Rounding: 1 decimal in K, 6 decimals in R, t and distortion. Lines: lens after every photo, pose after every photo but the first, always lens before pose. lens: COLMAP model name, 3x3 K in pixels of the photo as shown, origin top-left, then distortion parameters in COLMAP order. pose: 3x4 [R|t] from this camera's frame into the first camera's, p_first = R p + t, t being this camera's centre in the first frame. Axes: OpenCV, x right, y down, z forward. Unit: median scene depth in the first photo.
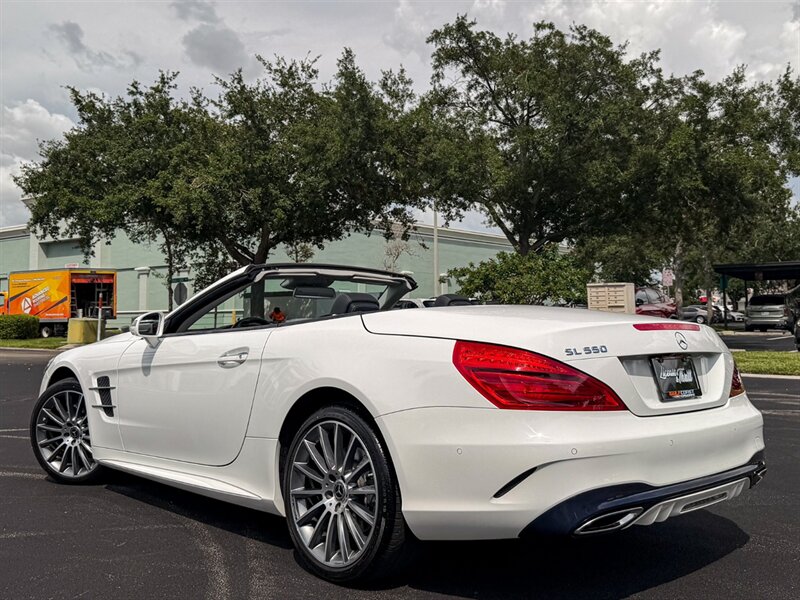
lens RADIAL K [[773.4, 0, 411.1], [0, 773.4, 248.8], [0, 0, 1]] dist [0.180346, -0.404417]
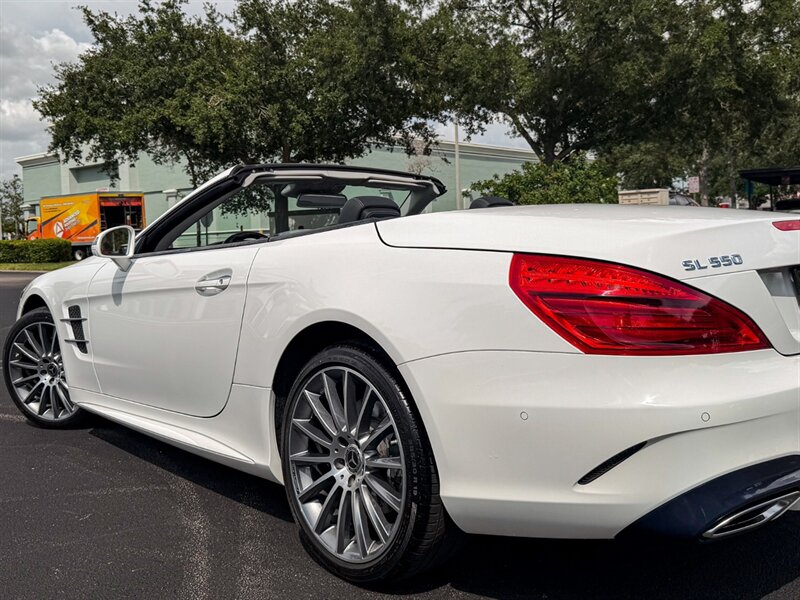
lens RADIAL K [[747.8, 0, 411.6], [0, 747.8, 244.9], [0, 0, 1]] dist [0.167428, -0.360801]
pose [[0.999196, -0.025899, -0.030603, -0.002907], [0.028916, 0.994297, 0.102652, 0.011255], [0.027770, -0.103455, 0.994246, 0.095122]]
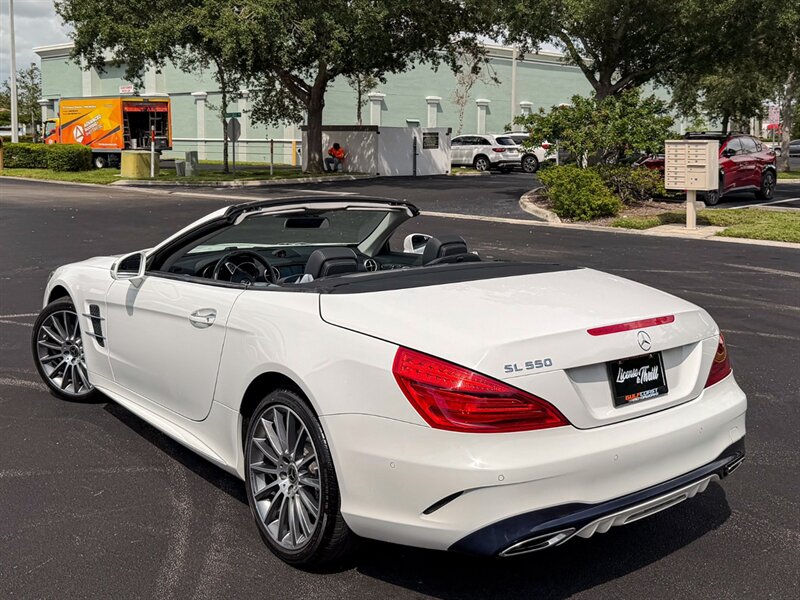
lens RADIAL K [[846.6, 0, 427.2], [0, 846.6, 187.9], [0, 0, 1]] dist [0.198229, -0.467893]
pose [[0.996687, 0.020384, -0.078735, 0.047944], [-0.008692, 0.989235, 0.146078, -0.064552], [0.080865, -0.144910, 0.986135, -0.005573]]
